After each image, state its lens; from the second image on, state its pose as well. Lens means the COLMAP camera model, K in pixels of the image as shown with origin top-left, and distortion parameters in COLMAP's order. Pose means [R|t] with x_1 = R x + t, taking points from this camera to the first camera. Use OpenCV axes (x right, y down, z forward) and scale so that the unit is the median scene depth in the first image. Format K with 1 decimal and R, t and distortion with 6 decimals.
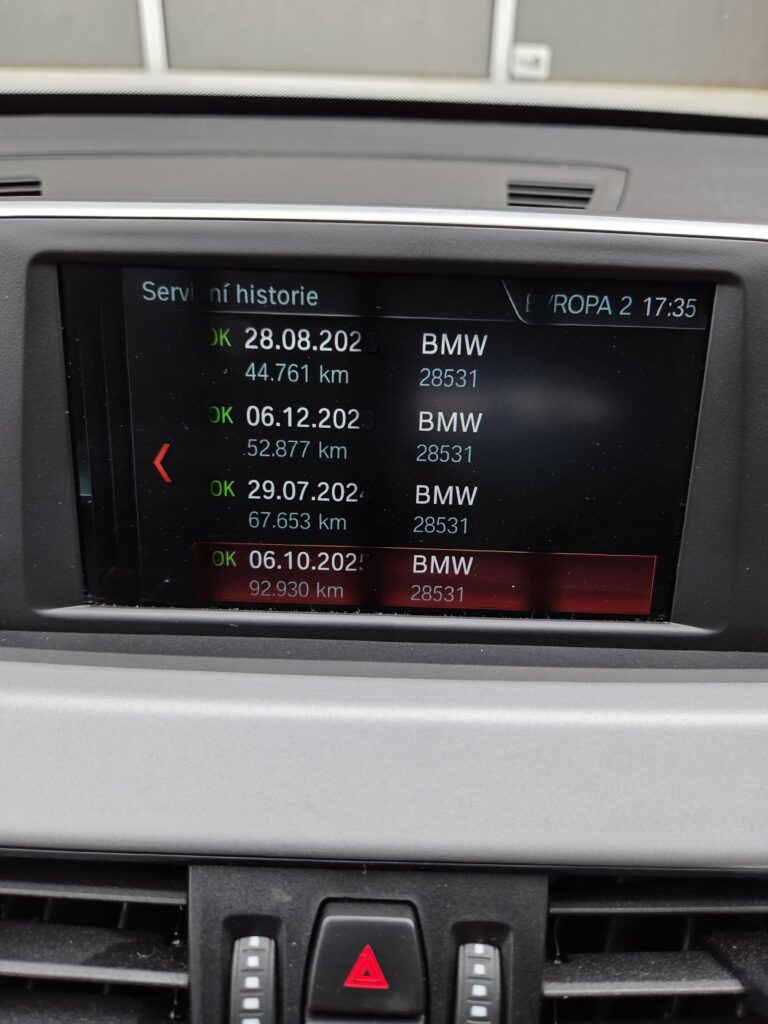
lens RADIAL K [[682.4, 0, 382.2], [0, 682.4, 505.9], [0, 0, 1]] dist [0.066269, -0.055915]
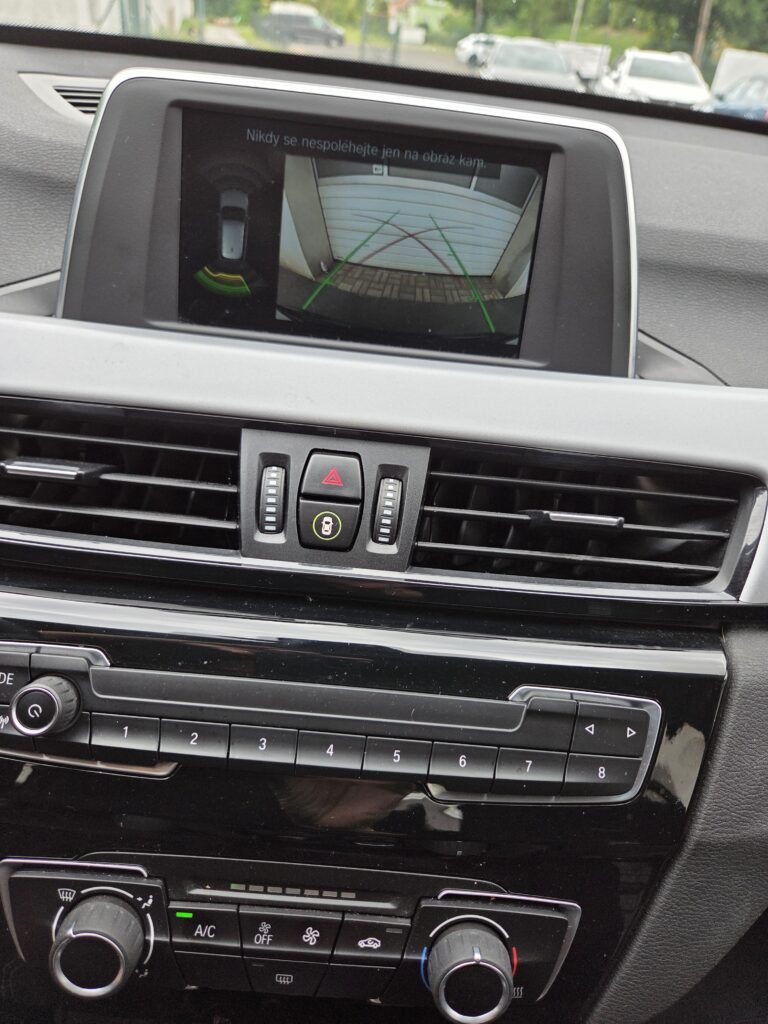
lens RADIAL K [[682.4, 0, 382.2], [0, 682.4, 505.9], [0, 0, 1]] dist [0.066269, -0.055915]
pose [[0.997145, 0.068672, 0.031399, 0.058738], [-0.068601, 0.997639, -0.003360, 0.707568], [-0.031555, 0.001196, 0.999501, -0.876121]]
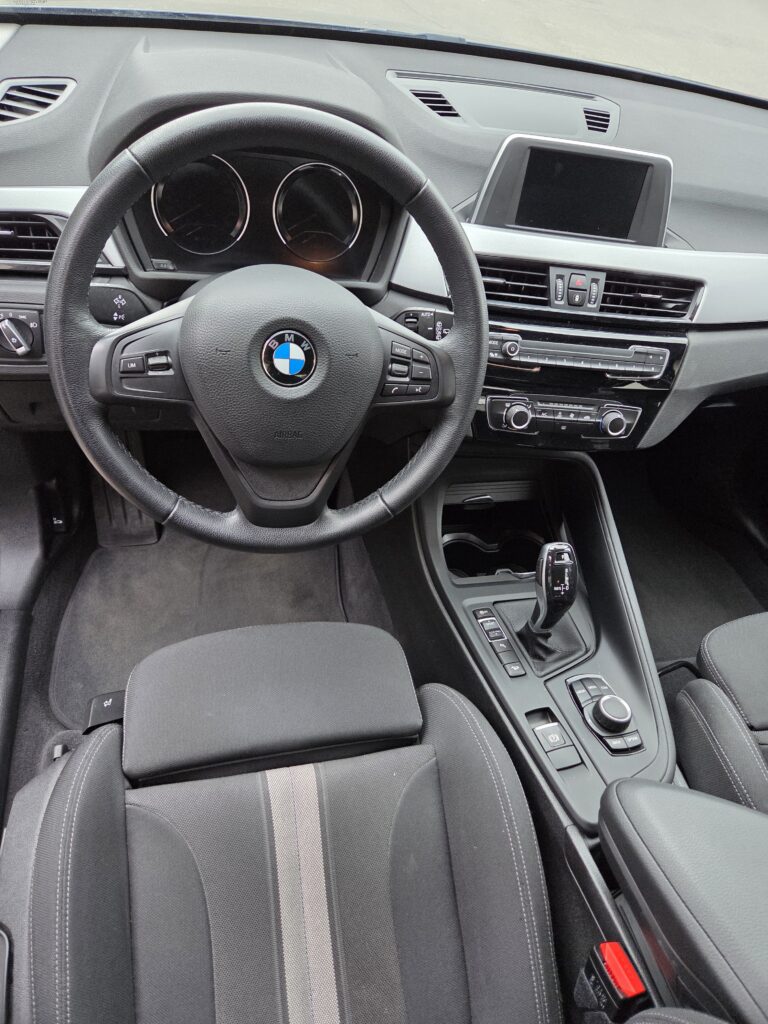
lens RADIAL K [[682.4, 0, 382.2], [0, 682.4, 505.9], [0, 0, 1]] dist [0.066269, -0.055915]
pose [[0.984630, 0.023225, 0.173099, -2.688325], [-0.064734, 0.969056, 0.238203, 1.196494], [-0.162211, -0.245748, 0.955665, -4.932374]]
